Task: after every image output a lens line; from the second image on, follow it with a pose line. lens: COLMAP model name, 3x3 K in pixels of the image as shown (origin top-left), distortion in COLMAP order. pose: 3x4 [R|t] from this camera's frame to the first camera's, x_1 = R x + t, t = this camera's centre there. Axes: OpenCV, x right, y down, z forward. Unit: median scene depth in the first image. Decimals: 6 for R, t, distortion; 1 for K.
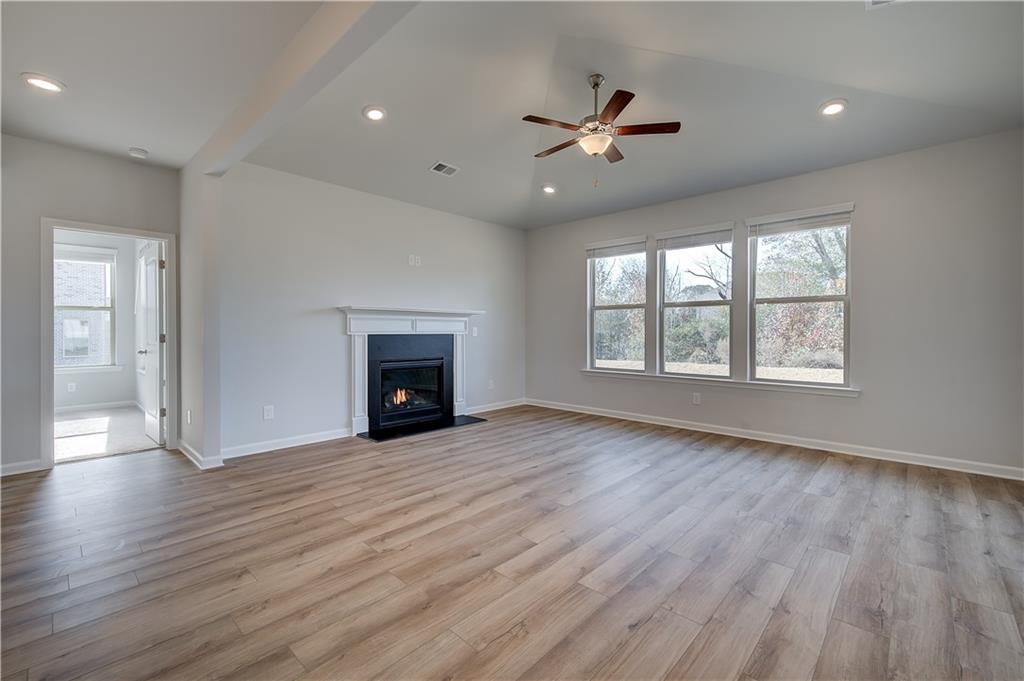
lens RADIAL K [[430.8, 0, 508.6], [0, 430.8, 333.6], [0, 0, 1]] dist [0.000762, 0.001634]
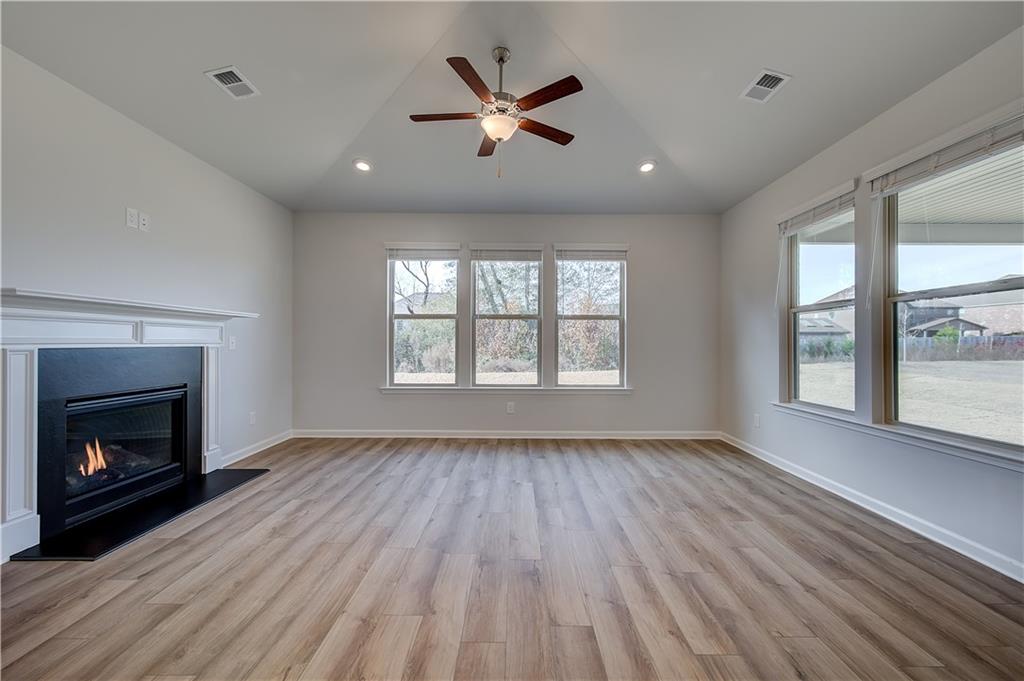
lens RADIAL K [[415.0, 0, 511.1], [0, 415.0, 343.7], [0, 0, 1]] dist [0.003534, -0.000099]
pose [[0.727436, 0.000328, 0.686176, -0.342634], [0.000330, 1.000000, -0.000828, -0.004612], [-0.686176, 0.000829, 0.727435, 0.362585]]
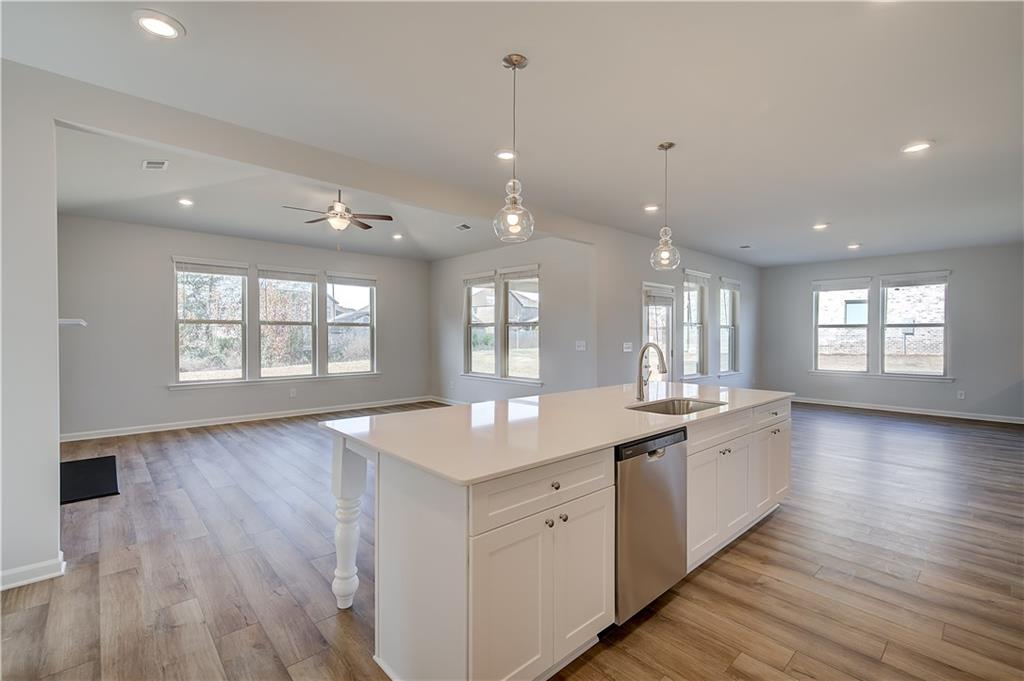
lens RADIAL K [[459.8, 0, 522.9], [0, 459.8, 341.0], [0, 0, 1]] dist [0.003209, 0.000763]
pose [[0.053905, -0.015646, 0.998424, -1.337564], [0.001346, 0.999877, 0.015596, -0.048570], [-0.998545, 0.000503, 0.053919, 0.257405]]
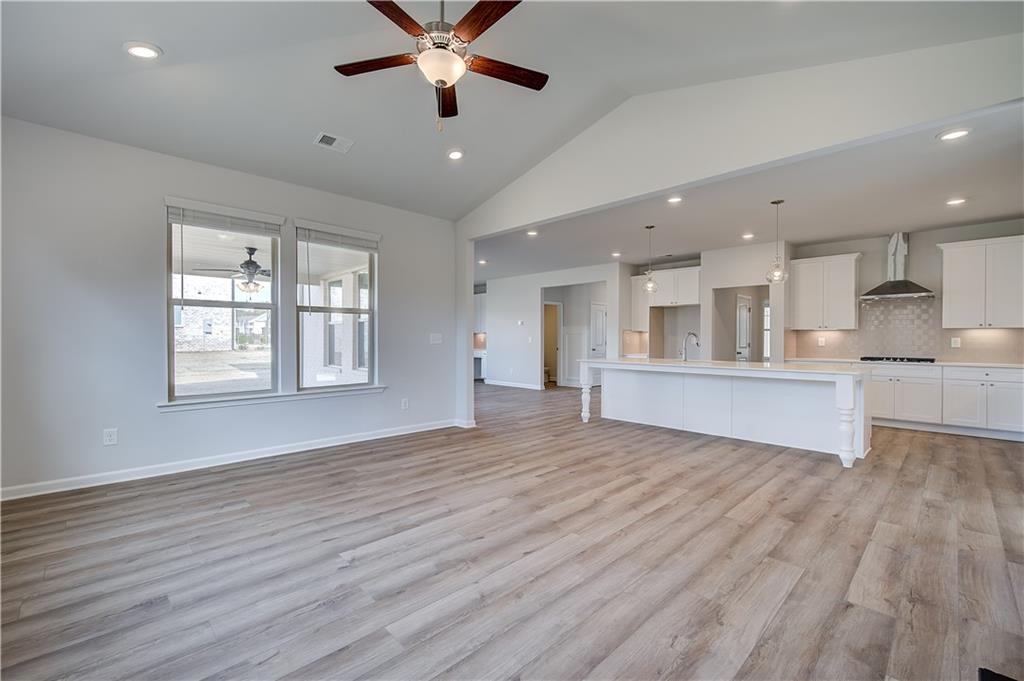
lens RADIAL K [[430.8, 0, 514.0], [0, 430.8, 338.3], [0, 0, 1]] dist [0.000762, 0.001634]
pose [[-0.999626, -0.005761, 0.026739, 0.065350], [-0.005680, 0.999979, 0.003089, -0.008392], [-0.026756, 0.002936, -0.999638, 1.629422]]
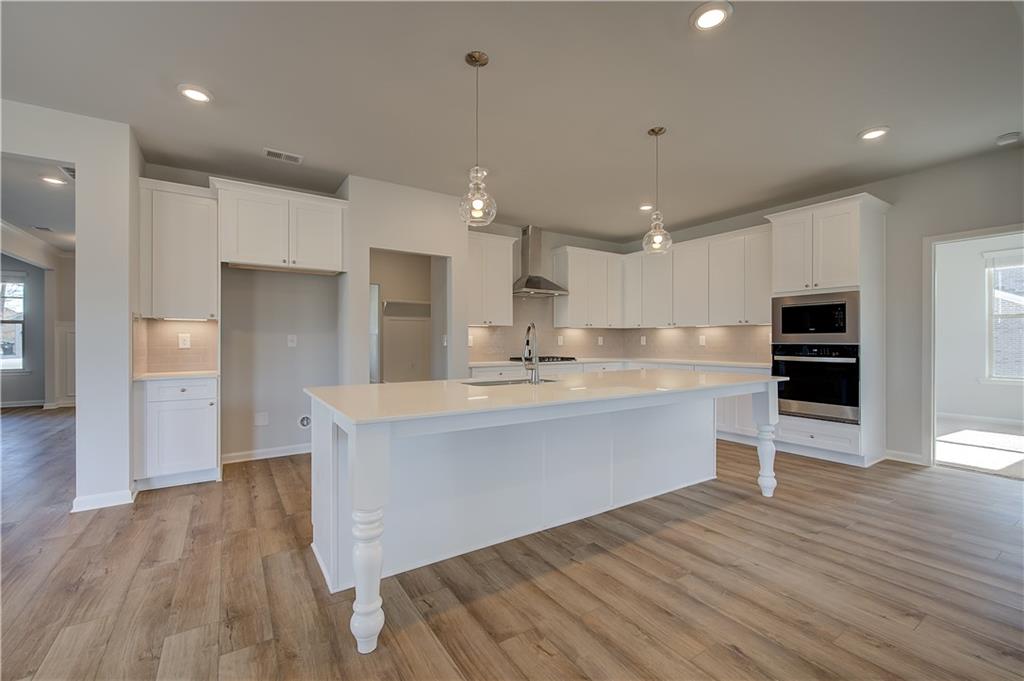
lens RADIAL K [[430.8, 0, 517.6], [0, 430.8, 351.4], [0, 0, 1]] dist [0.000762, 0.001634]
pose [[-0.213115, 0.026628, -0.976664, 0.221604], [-0.005668, 0.999578, 0.028489, -0.002808], [0.977011, 0.011607, -0.212874, 0.212199]]
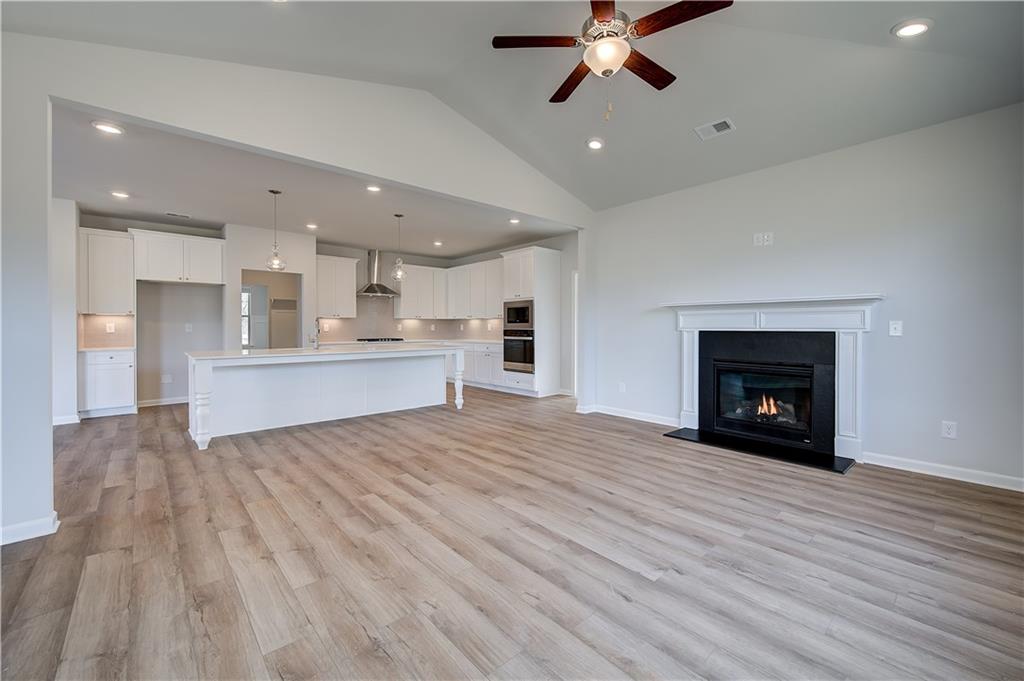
lens RADIAL K [[415.0, 0, 520.7], [0, 415.0, 338.0], [0, 0, 1]] dist [0.003534, -0.000099]
pose [[-0.069642, 0.027559, -0.997191, 0.853857], [-0.004899, 0.999597, 0.027967, -0.007910], [0.997560, 0.006833, -0.069479, 0.878847]]
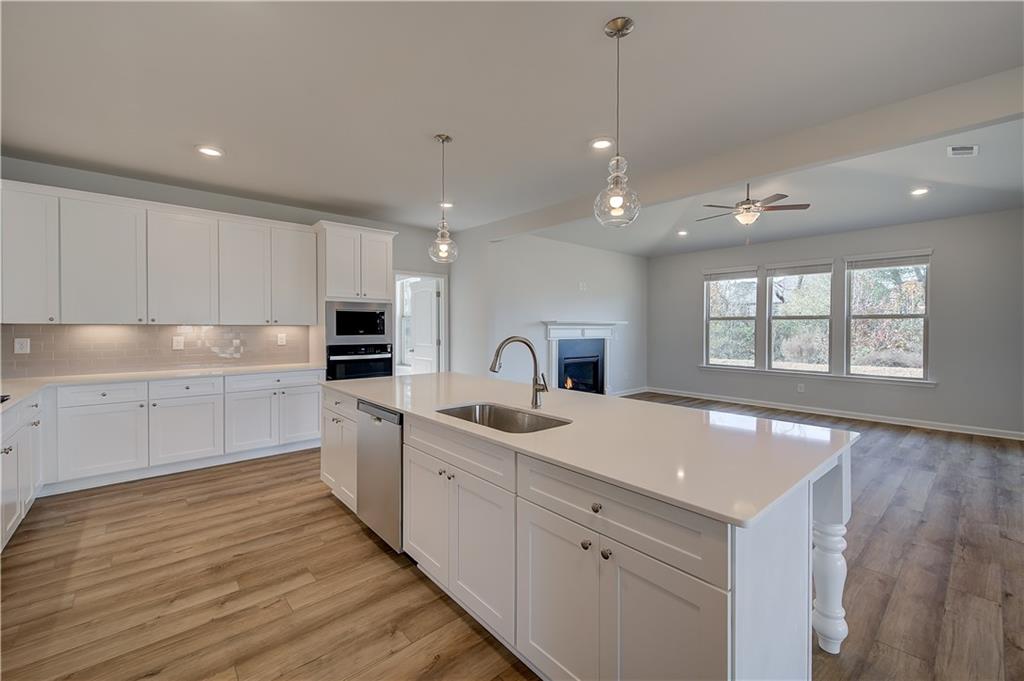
lens RADIAL K [[415.0, 0, 507.2], [0, 415.0, 330.8], [0, 0, 1]] dist [0.003534, -0.000099]
pose [[0.995293, 0.003161, -0.096859, -0.479254], [-0.002819, 0.999989, 0.003659, -0.041672], [0.096869, -0.003369, 0.995291, -0.522165]]
